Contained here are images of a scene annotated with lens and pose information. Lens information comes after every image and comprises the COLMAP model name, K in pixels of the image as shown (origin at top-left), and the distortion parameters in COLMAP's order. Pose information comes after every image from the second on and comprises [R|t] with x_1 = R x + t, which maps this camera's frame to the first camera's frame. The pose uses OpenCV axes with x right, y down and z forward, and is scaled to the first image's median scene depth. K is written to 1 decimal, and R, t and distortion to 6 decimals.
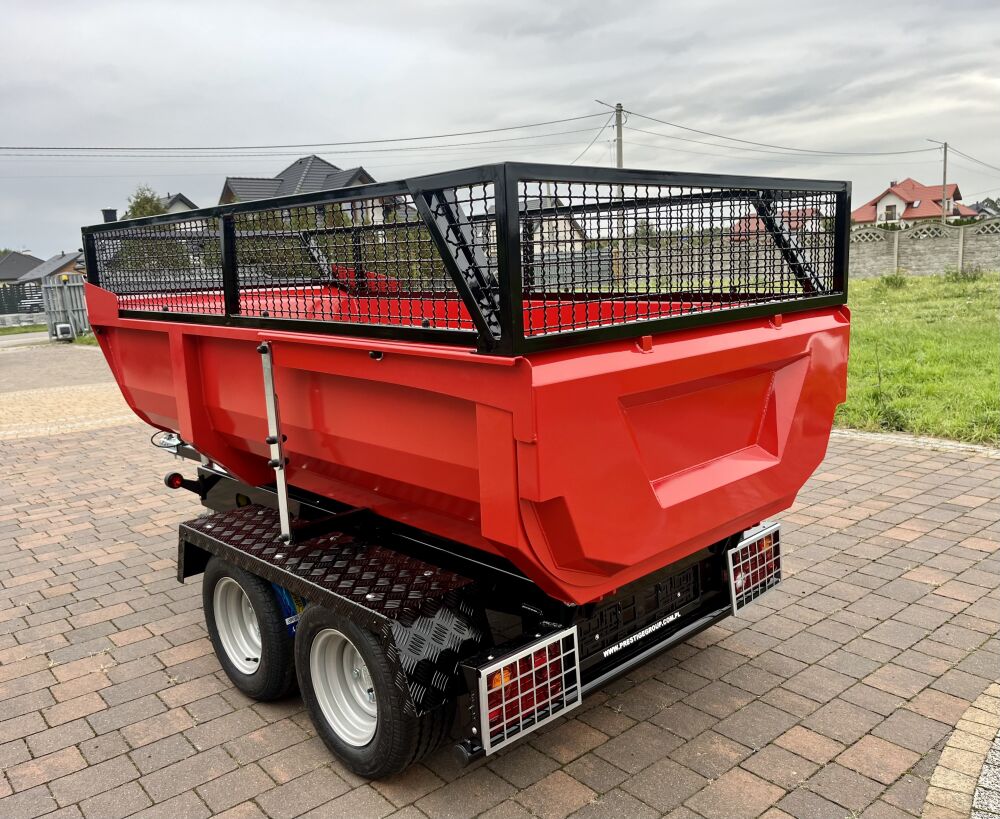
lens RADIAL K [[834.8, 0, 520.6], [0, 834.8, 405.7], [0, 0, 1]] dist [0.014946, 0.005589]
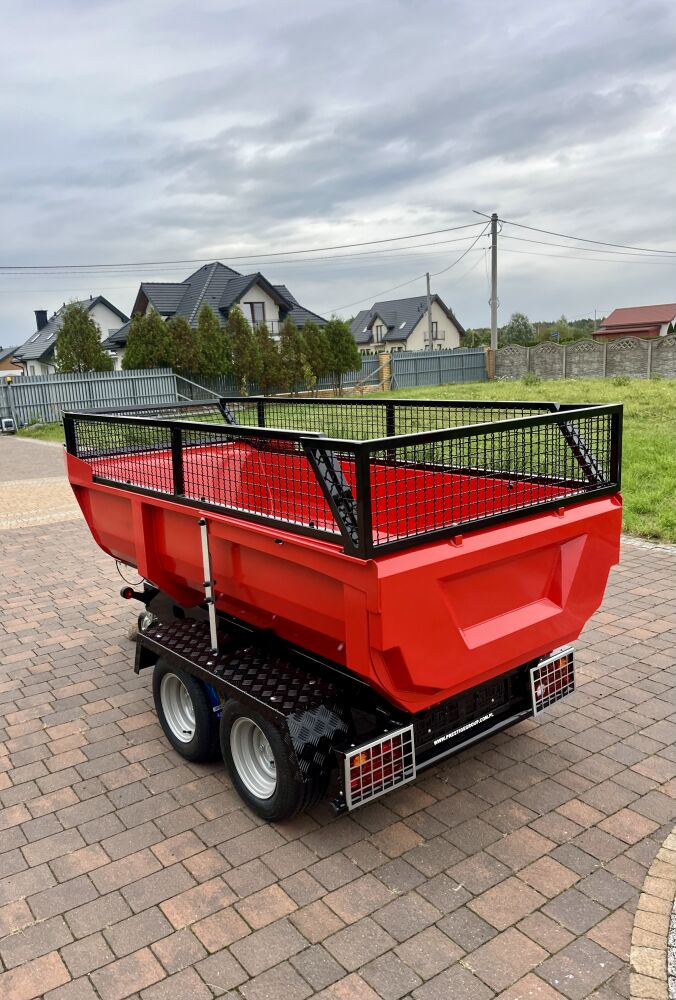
lens RADIAL K [[759.8, 0, 338.0], [0, 759.8, 500.0], [0, 0, 1]] dist [0.012252, 0.005135]
pose [[0.996647, 0.019761, -0.079405, 0.027902], [-0.018275, 0.999645, 0.019407, -0.123385], [0.079760, -0.017891, 0.996654, -0.265384]]
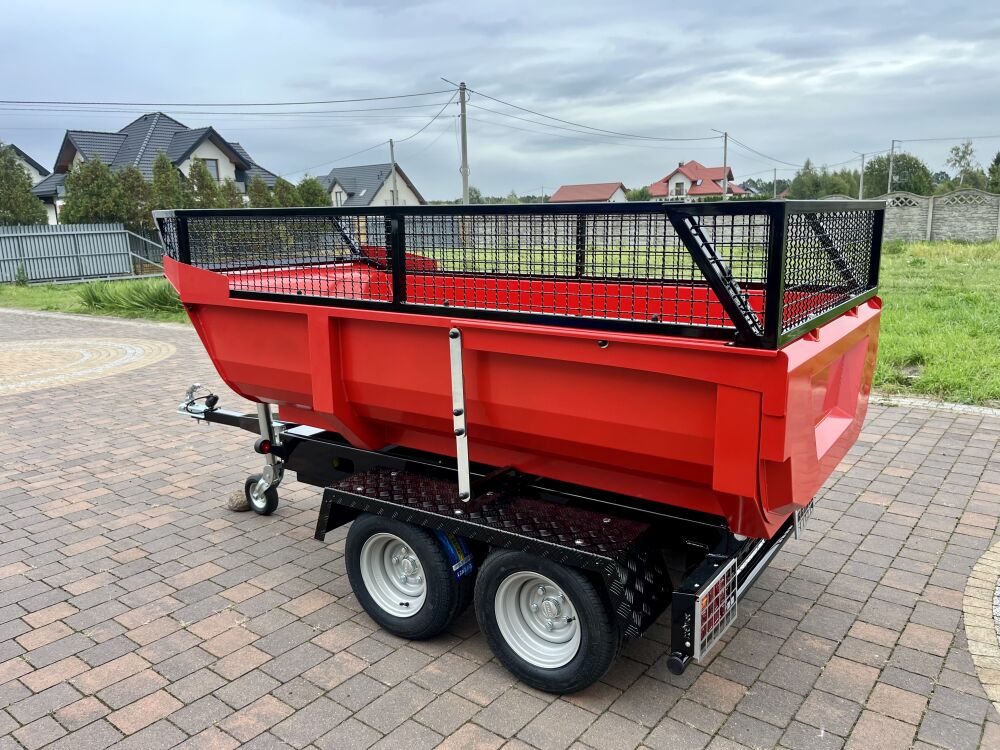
lens RADIAL K [[751.6, 0, 530.1], [0, 751.6, 370.3], [0, 0, 1]] dist [0.058778, -0.071393]
pose [[0.976634, -0.015163, 0.214374, -0.389077], [0.010931, 0.999722, 0.020915, -0.034970], [-0.214632, -0.018083, 0.976528, -0.034158]]
